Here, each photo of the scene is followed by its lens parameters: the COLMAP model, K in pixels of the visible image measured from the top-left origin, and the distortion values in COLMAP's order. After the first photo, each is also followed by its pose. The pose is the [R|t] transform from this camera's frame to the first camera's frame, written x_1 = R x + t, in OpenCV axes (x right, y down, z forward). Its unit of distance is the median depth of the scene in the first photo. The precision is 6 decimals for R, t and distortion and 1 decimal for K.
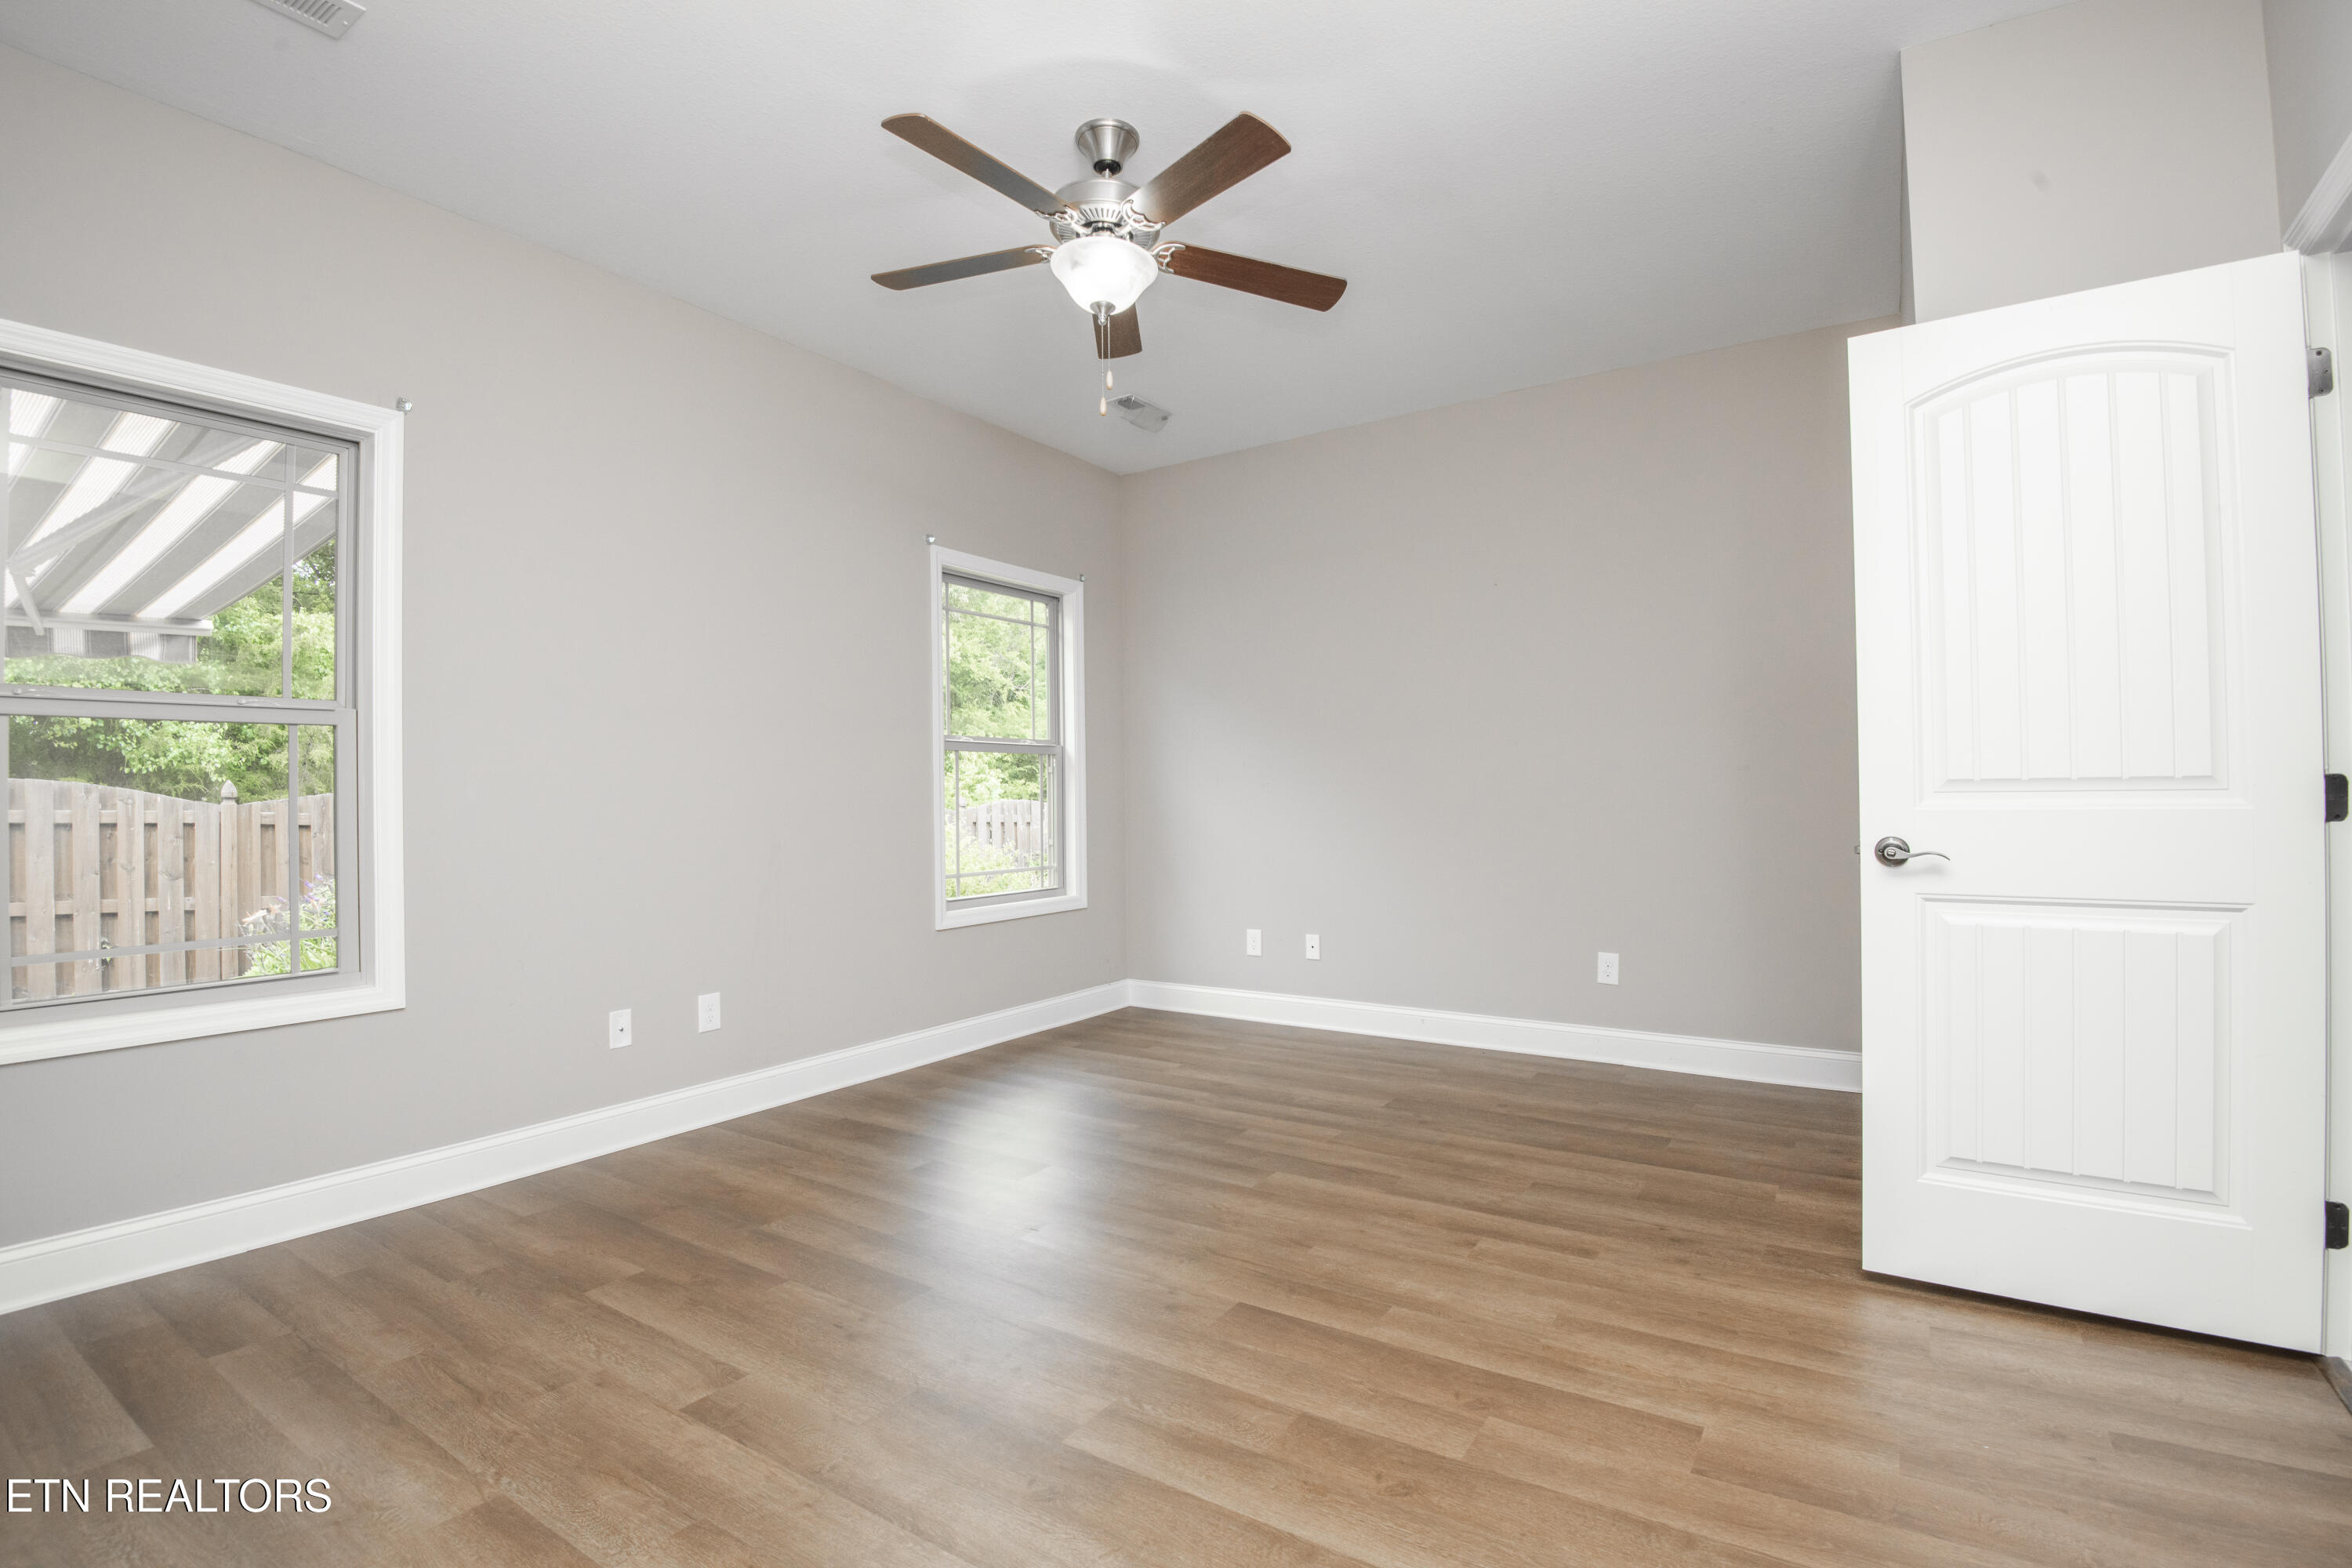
lens RADIAL K [[1091.8, 0, 1169.5], [0, 1091.8, 783.4], [0, 0, 1]] dist [-0.043729, -0.000950]
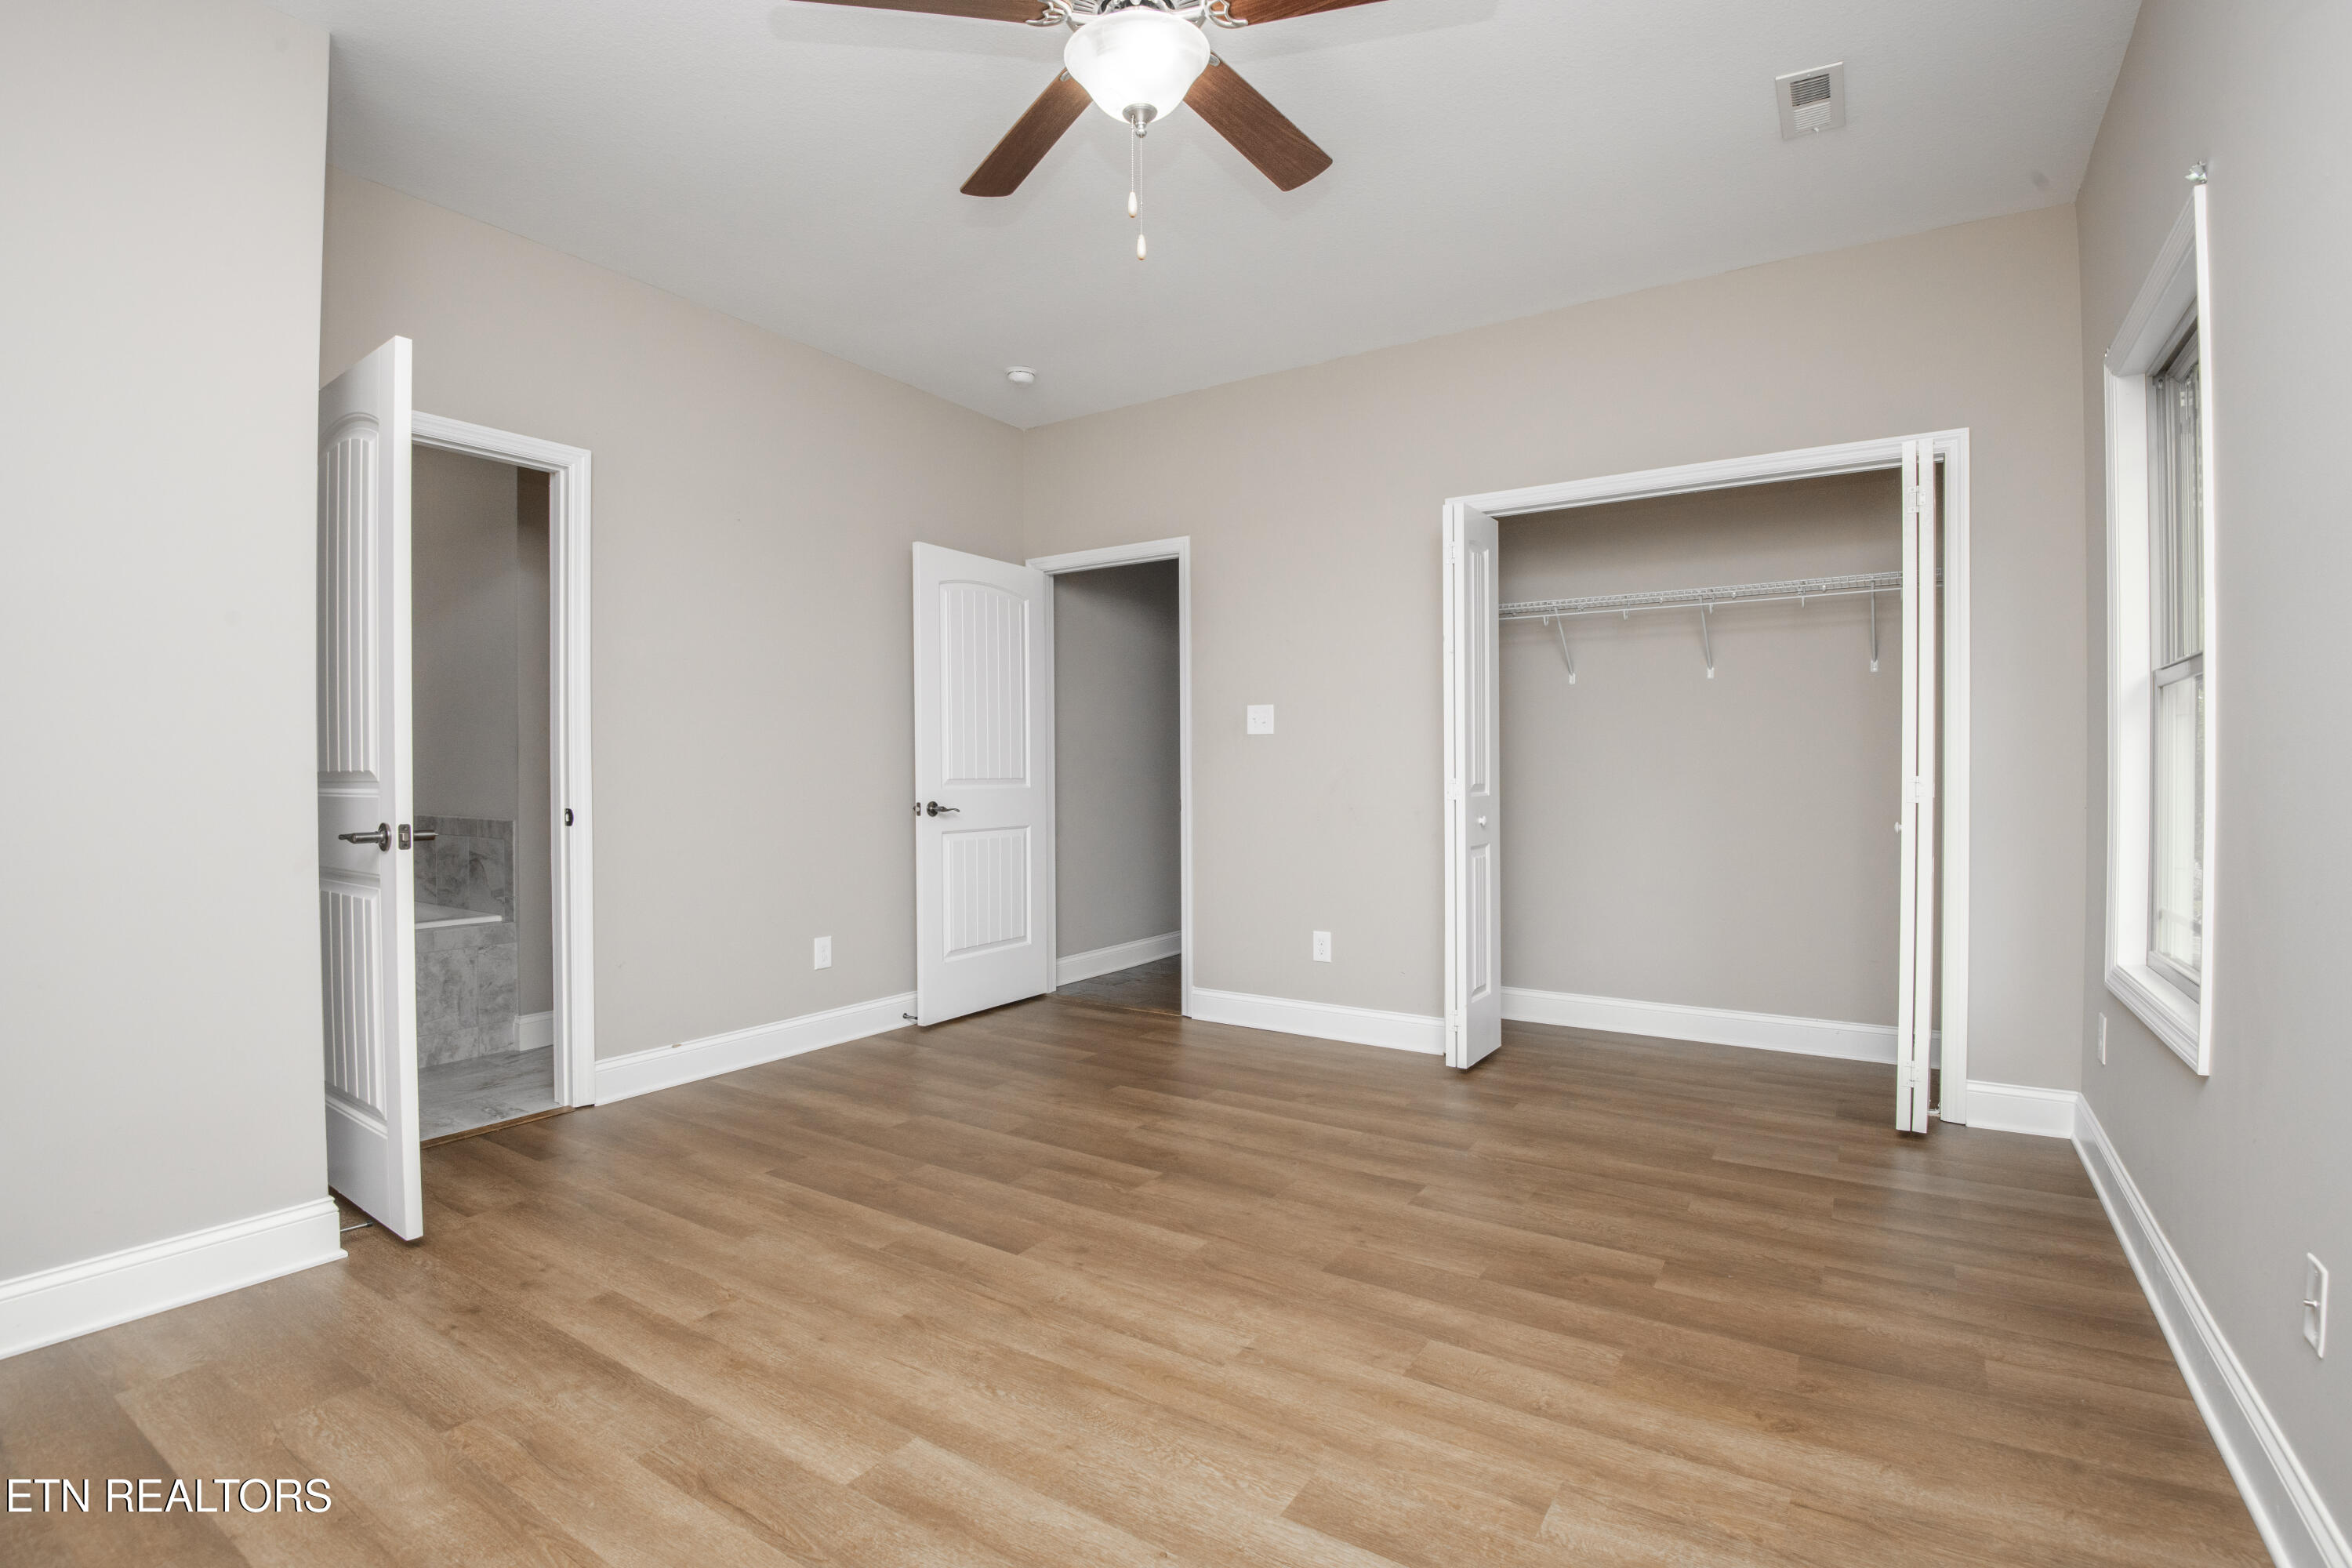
lens RADIAL K [[1091.8, 0, 1169.5], [0, 1091.8, 783.4], [0, 0, 1]] dist [-0.043729, -0.000950]
pose [[-0.999887, 0.013561, -0.006512, -0.079132], [0.013577, 0.999905, -0.002287, 0.022753], [0.006480, -0.002375, -0.999976, 1.958998]]
